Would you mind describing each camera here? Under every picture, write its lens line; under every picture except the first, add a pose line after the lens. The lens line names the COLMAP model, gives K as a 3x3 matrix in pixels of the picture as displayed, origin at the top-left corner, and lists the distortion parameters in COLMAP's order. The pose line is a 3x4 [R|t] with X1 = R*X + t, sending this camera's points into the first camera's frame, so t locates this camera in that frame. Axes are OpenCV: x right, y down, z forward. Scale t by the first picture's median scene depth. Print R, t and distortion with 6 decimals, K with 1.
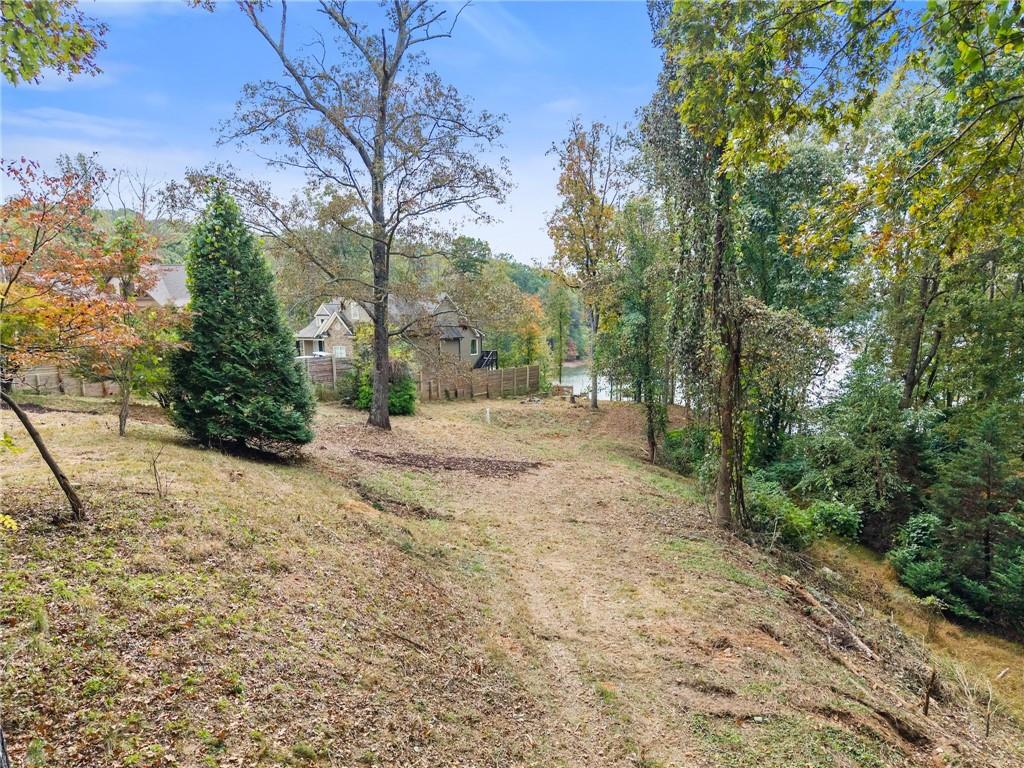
lens RADIAL K [[737.0, 0, 493.9], [0, 737.0, 461.3], [0, 0, 1]] dist [0.009321, -0.016266]
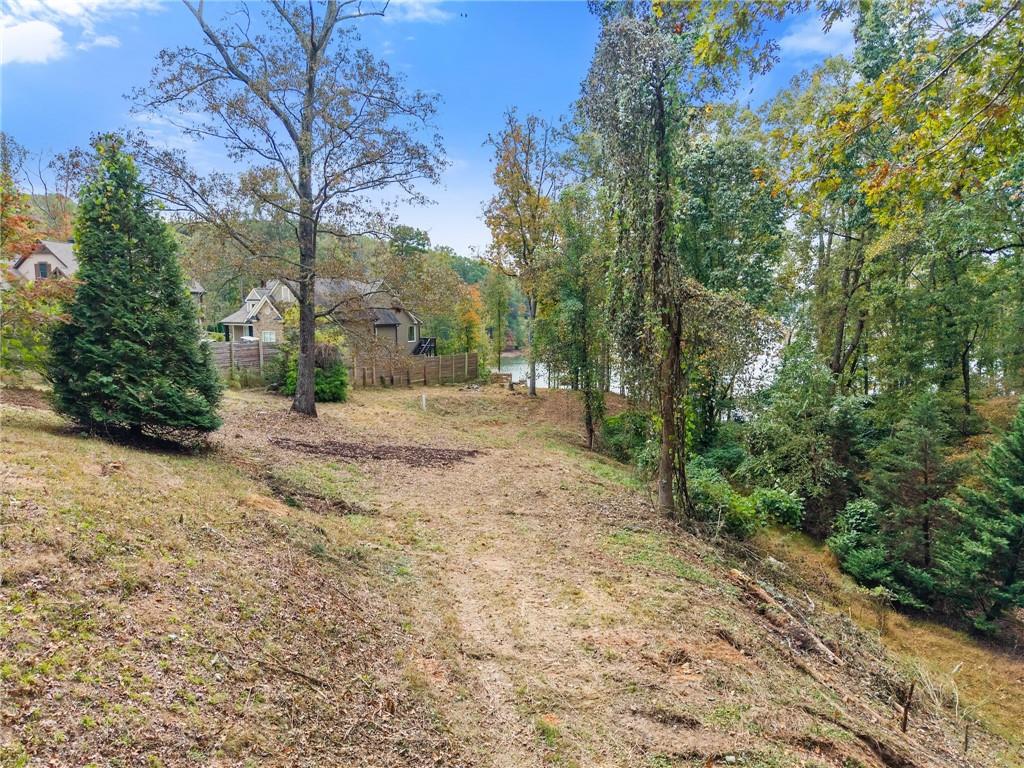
lens RADIAL K [[710.7, 0, 516.6], [0, 710.7, 404.9], [0, 0, 1]] dist [0.028818, -0.031804]
pose [[0.993744, -0.000146, 0.111684, 0.013561], [0.007163, 0.998023, -0.062435, 0.000660], [-0.111454, 0.062844, 0.991781, 0.091664]]
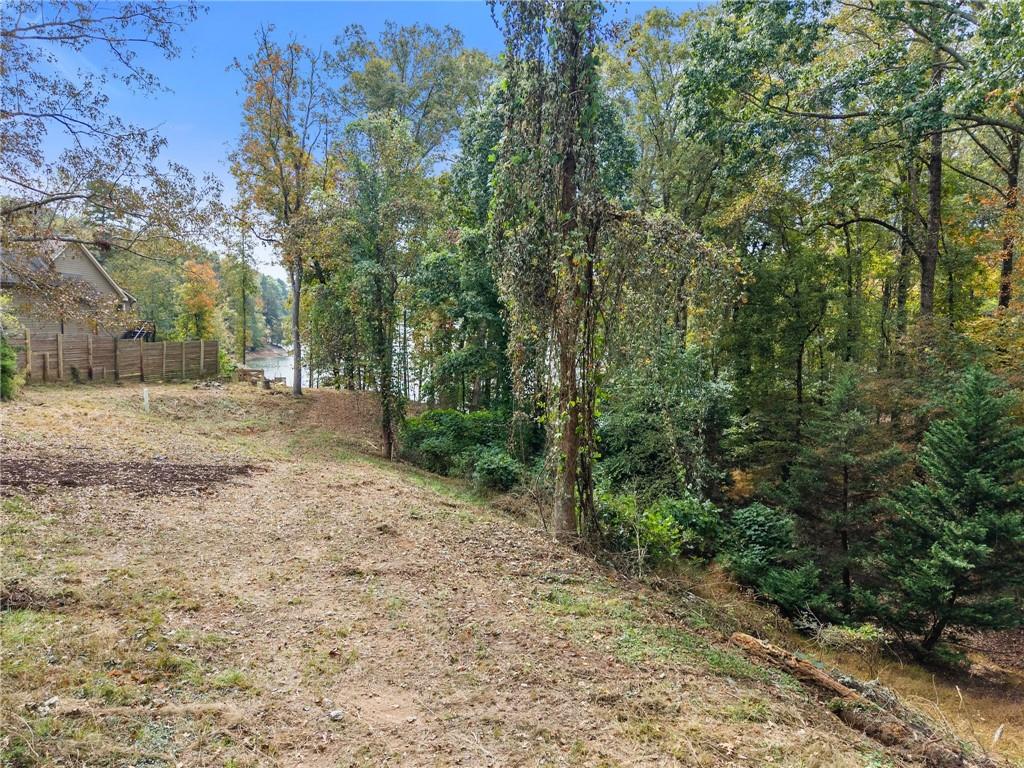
lens RADIAL K [[710.7, 0, 508.1], [0, 710.7, 391.4], [0, 0, 1]] dist [0.028818, -0.031804]
pose [[0.889061, -0.000264, 0.457788, -0.019187], [0.047308, 0.994699, -0.091301, 0.006025], [-0.455338, 0.102829, 0.884361, 0.439578]]
